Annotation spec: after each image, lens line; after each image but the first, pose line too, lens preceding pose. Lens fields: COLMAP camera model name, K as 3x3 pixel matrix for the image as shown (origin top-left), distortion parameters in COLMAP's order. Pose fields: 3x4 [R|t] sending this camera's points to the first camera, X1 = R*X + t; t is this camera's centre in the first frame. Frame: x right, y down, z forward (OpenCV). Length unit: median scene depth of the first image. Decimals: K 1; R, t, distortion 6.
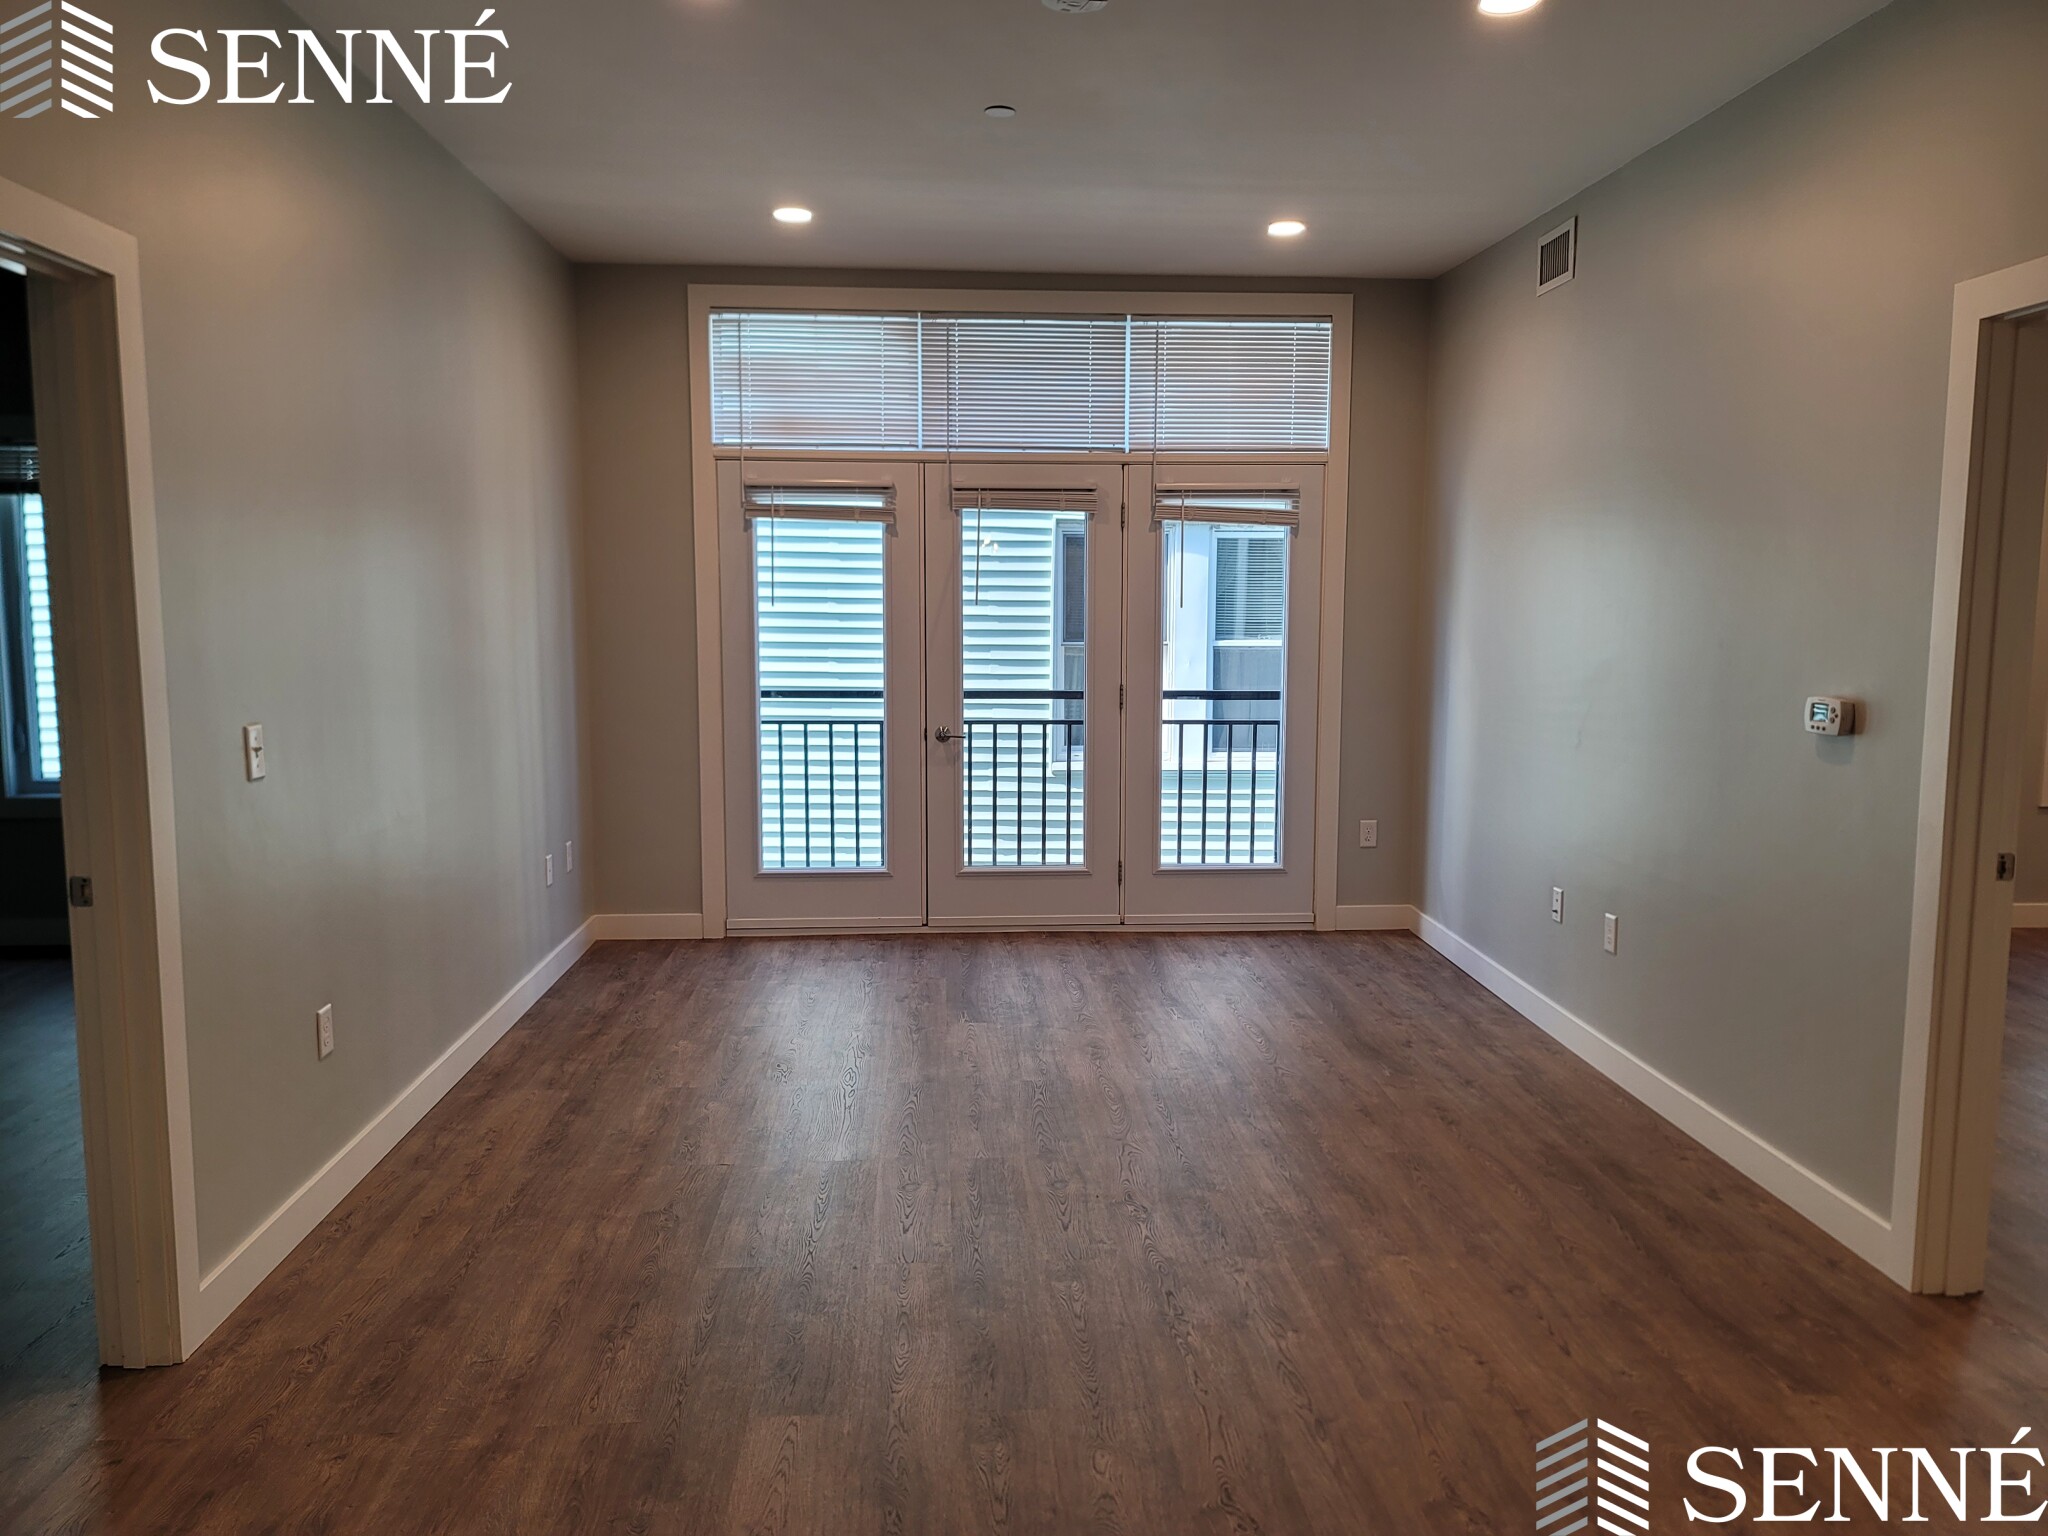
lens RADIAL K [[1512.3, 0, 1030.6], [0, 1512.3, 762.0], [0, 0, 1]] dist [0.033770, -0.011792]
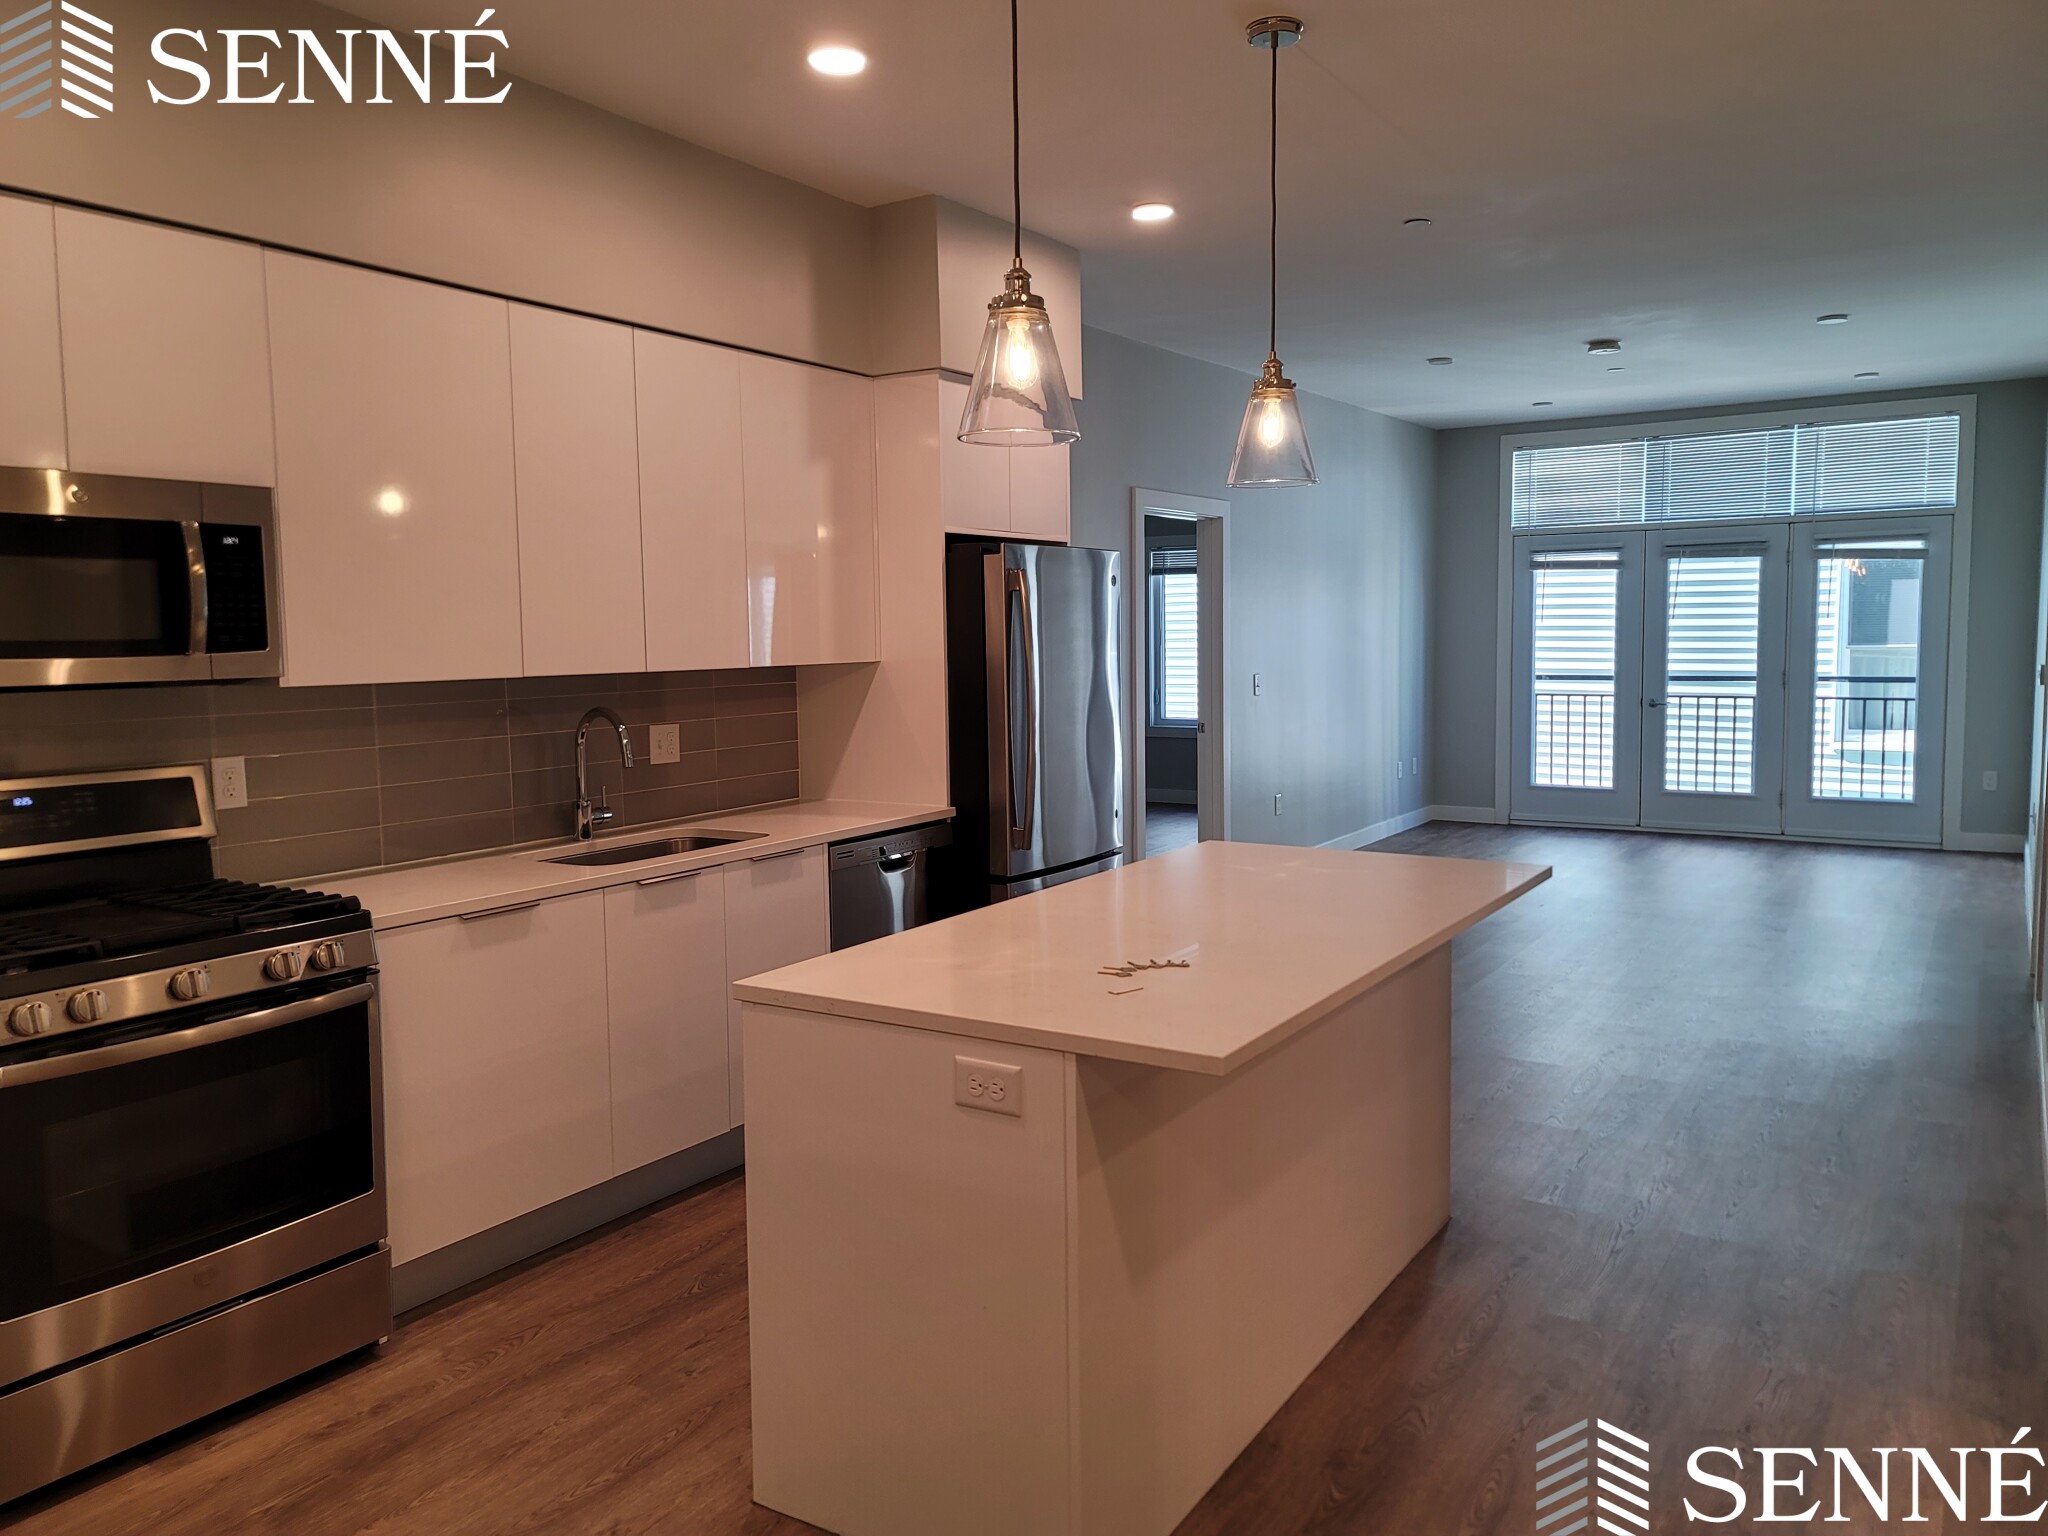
lens RADIAL K [[1512.3, 0, 1023.9], [0, 1512.3, 760.2], [0, 0, 1]] dist [0.033770, -0.011792]
pose [[0.811672, 0.037665, -0.582898, 0.337284], [-0.031838, 0.999288, 0.020237, 0.029499], [0.583245, 0.002133, 0.812294, -0.665161]]
